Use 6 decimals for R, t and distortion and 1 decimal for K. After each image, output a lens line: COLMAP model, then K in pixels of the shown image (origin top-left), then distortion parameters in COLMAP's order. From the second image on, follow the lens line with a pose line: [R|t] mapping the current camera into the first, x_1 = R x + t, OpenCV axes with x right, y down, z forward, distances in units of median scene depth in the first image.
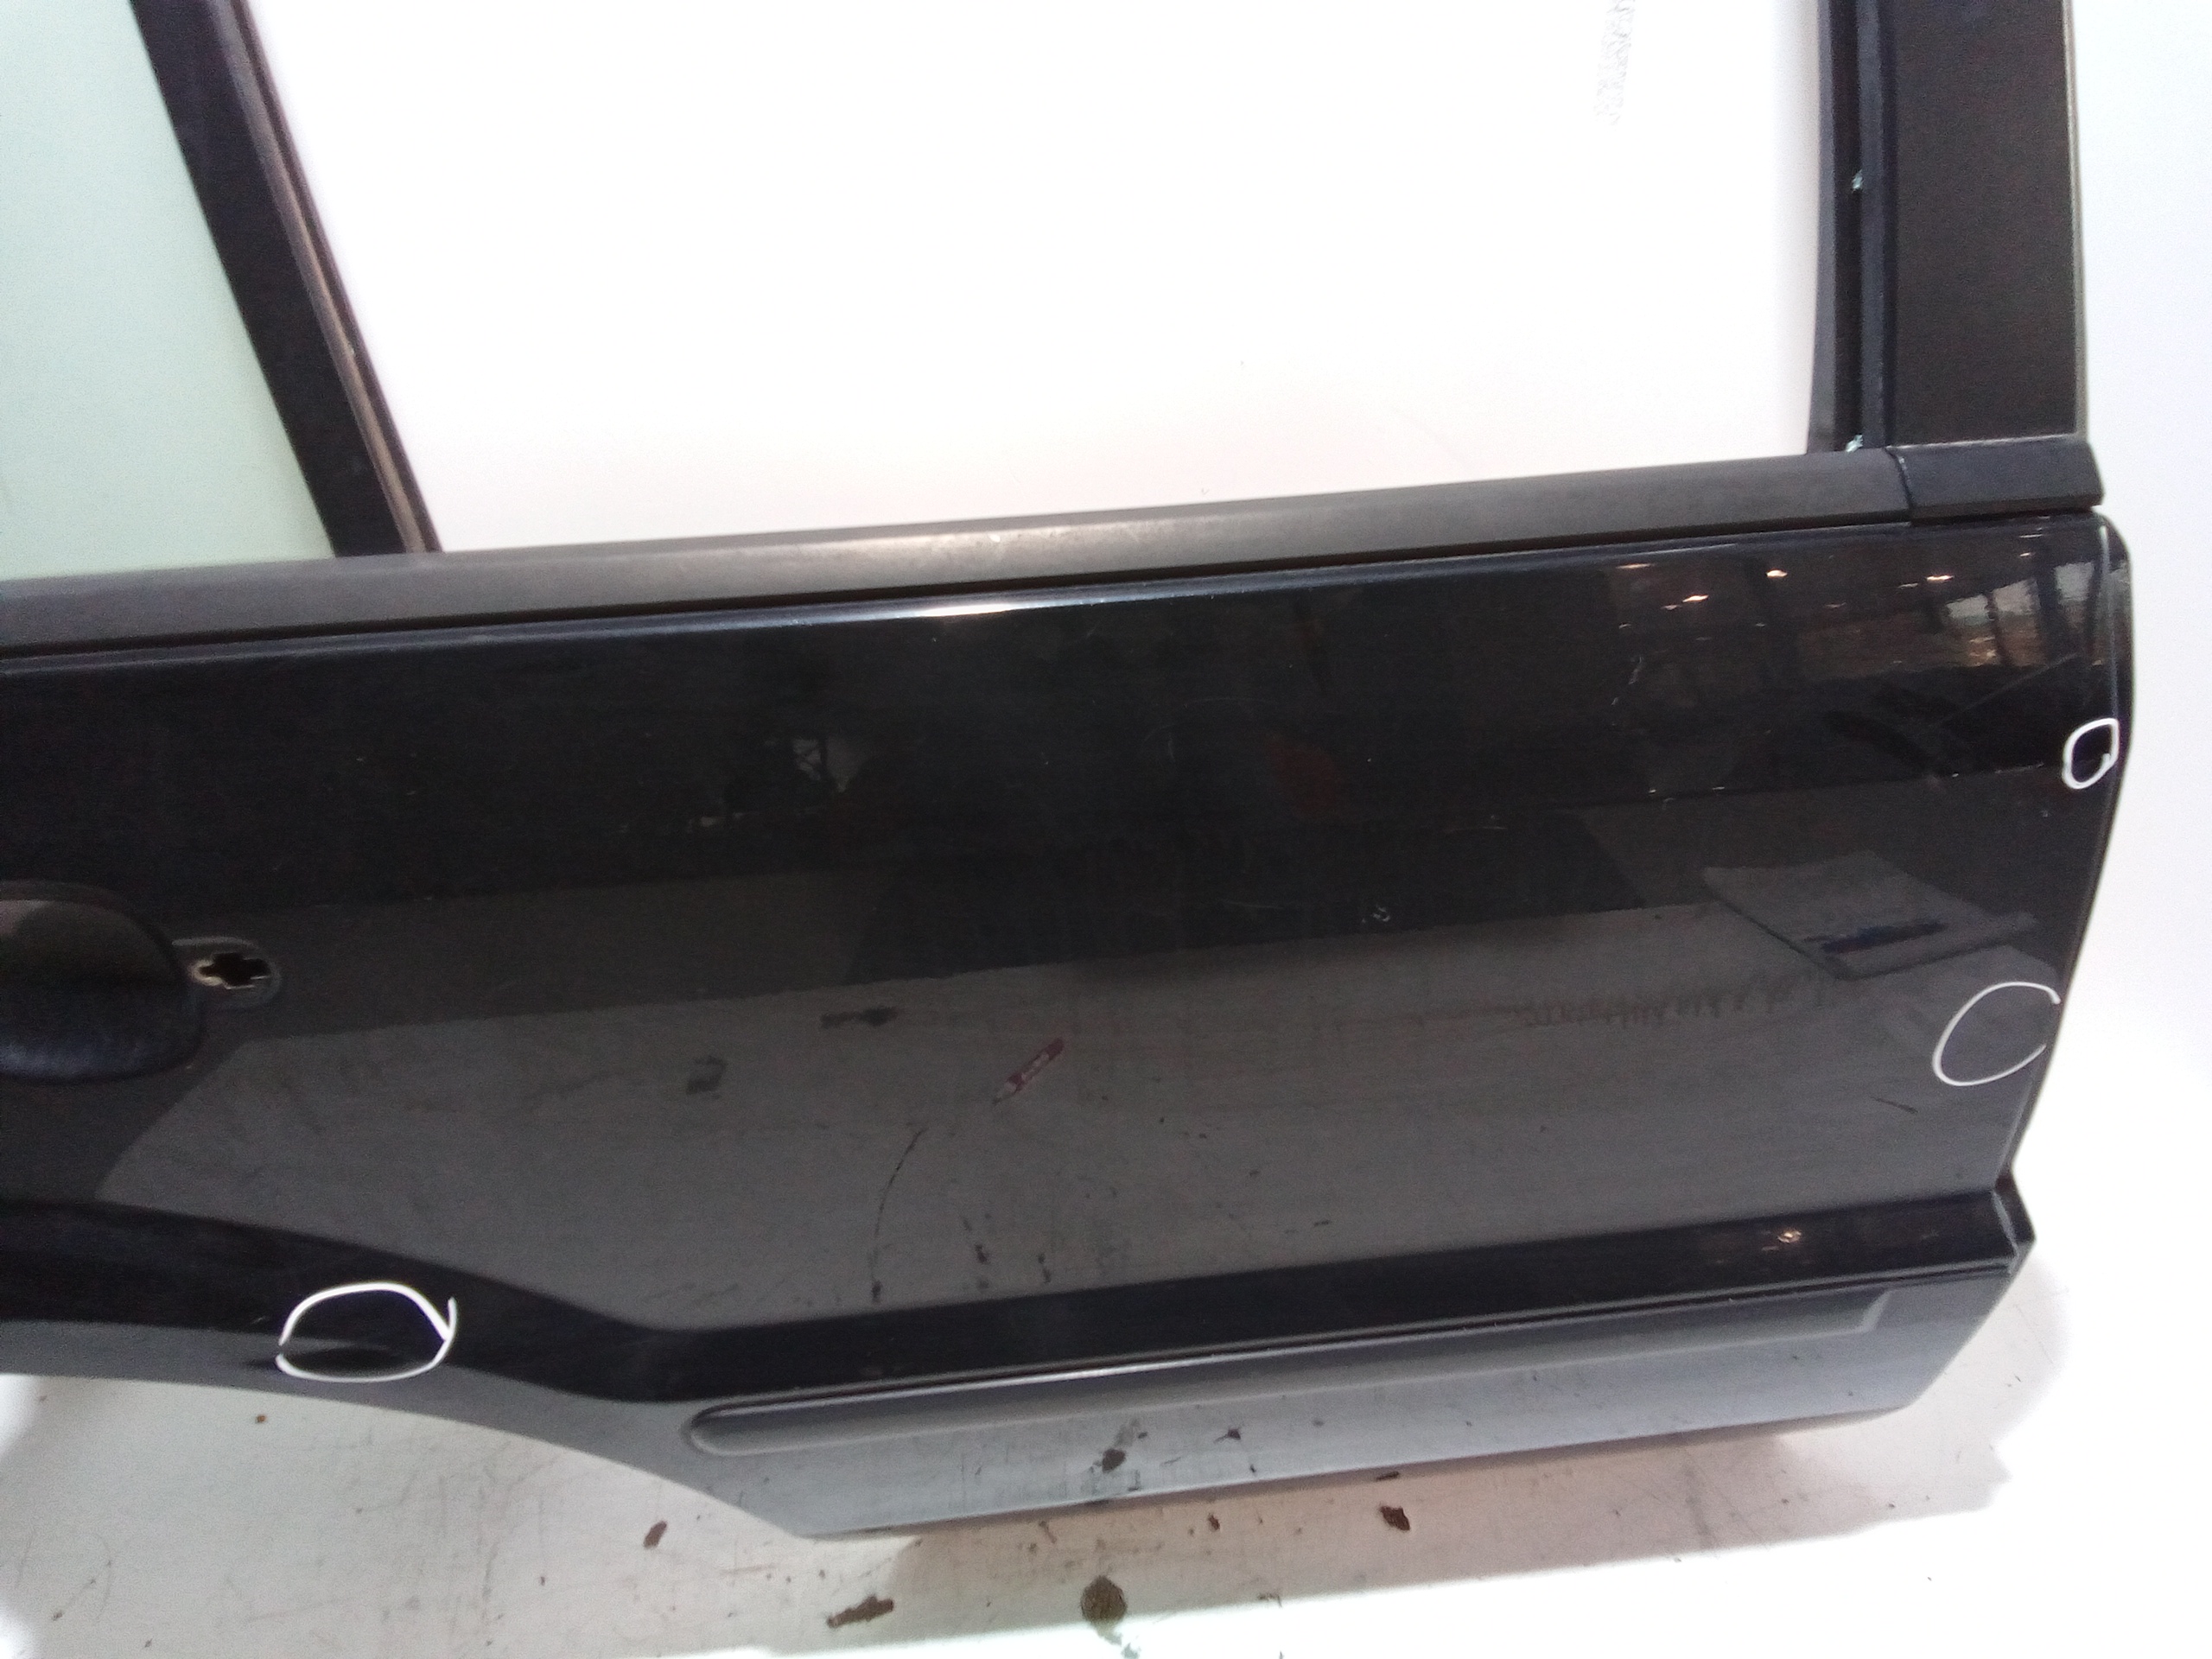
lens RADIAL K [[1549.9, 0, 1106.0], [0, 1549.9, 829.5], [0, 0, 1]] dist [0.103624, -0.143462]
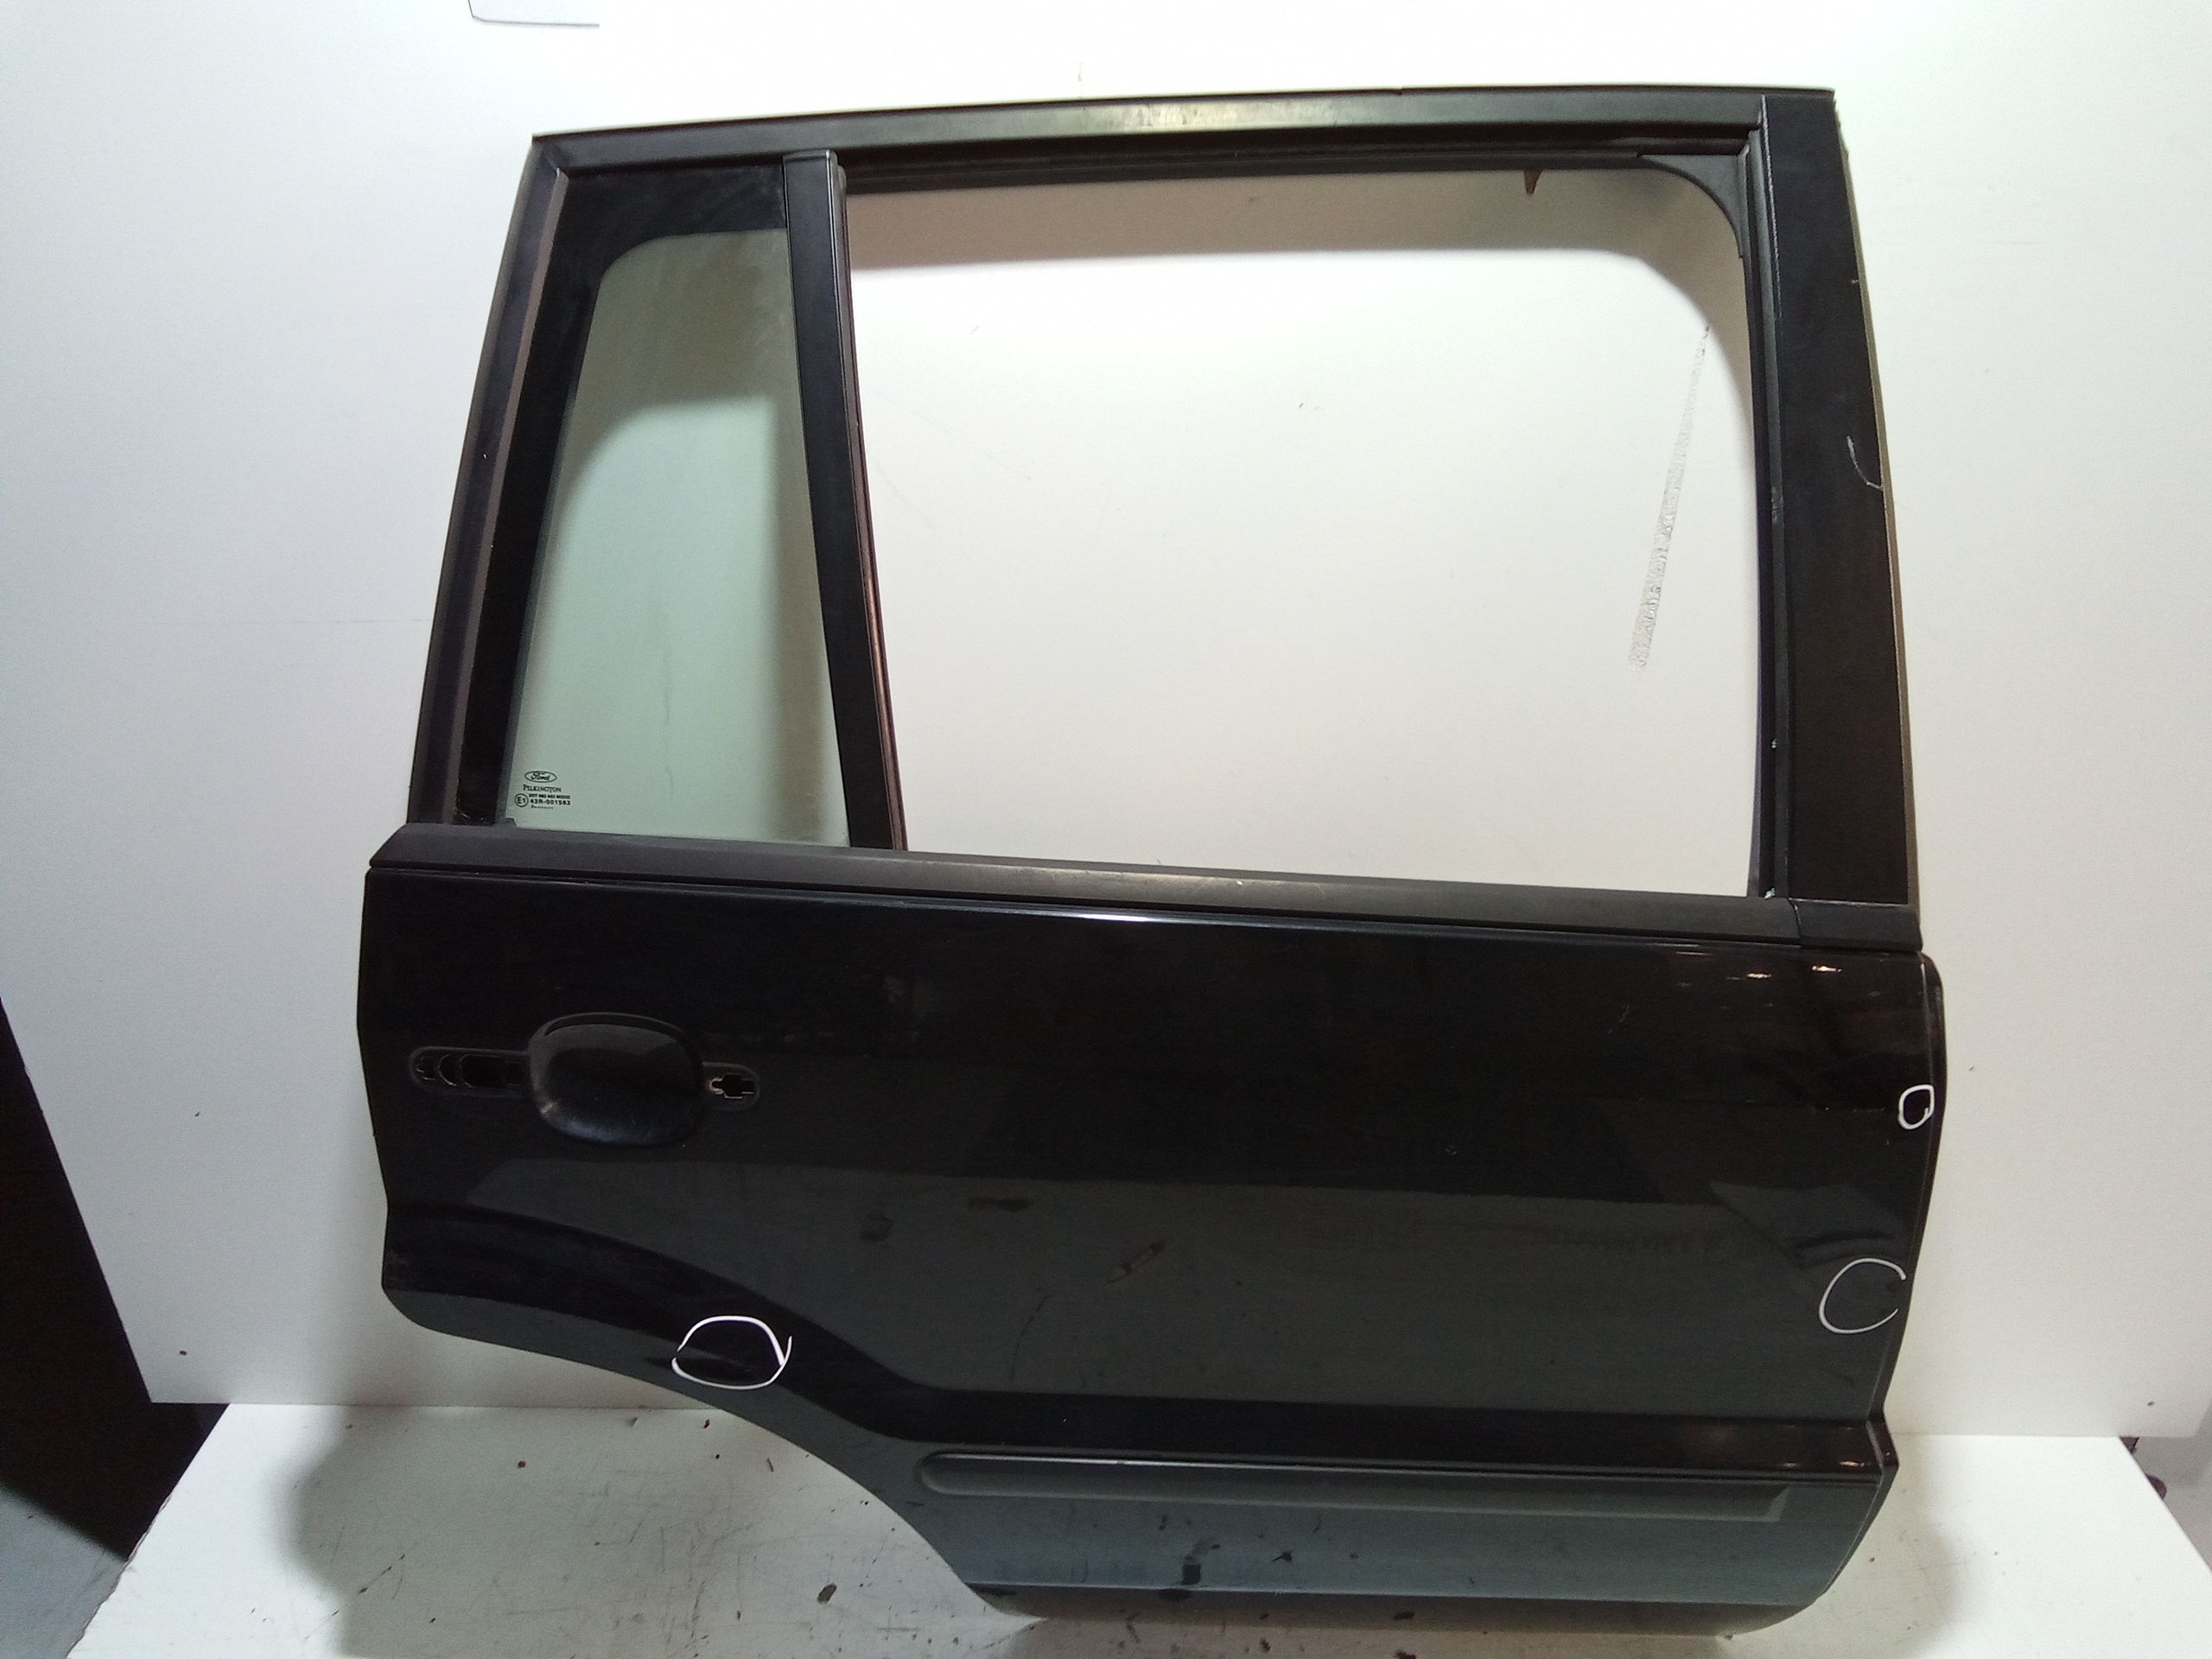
lens RADIAL K [[1549.9, 0, 1106.0], [0, 1549.9, 829.5], [0, 0, 1]] dist [0.103624, -0.143462]
pose [[0.991054, 0.124962, -0.046863, -0.115710], [-0.131314, 0.975743, -0.175165, 0.054990], [0.023838, 0.179752, 0.983423, -0.527441]]
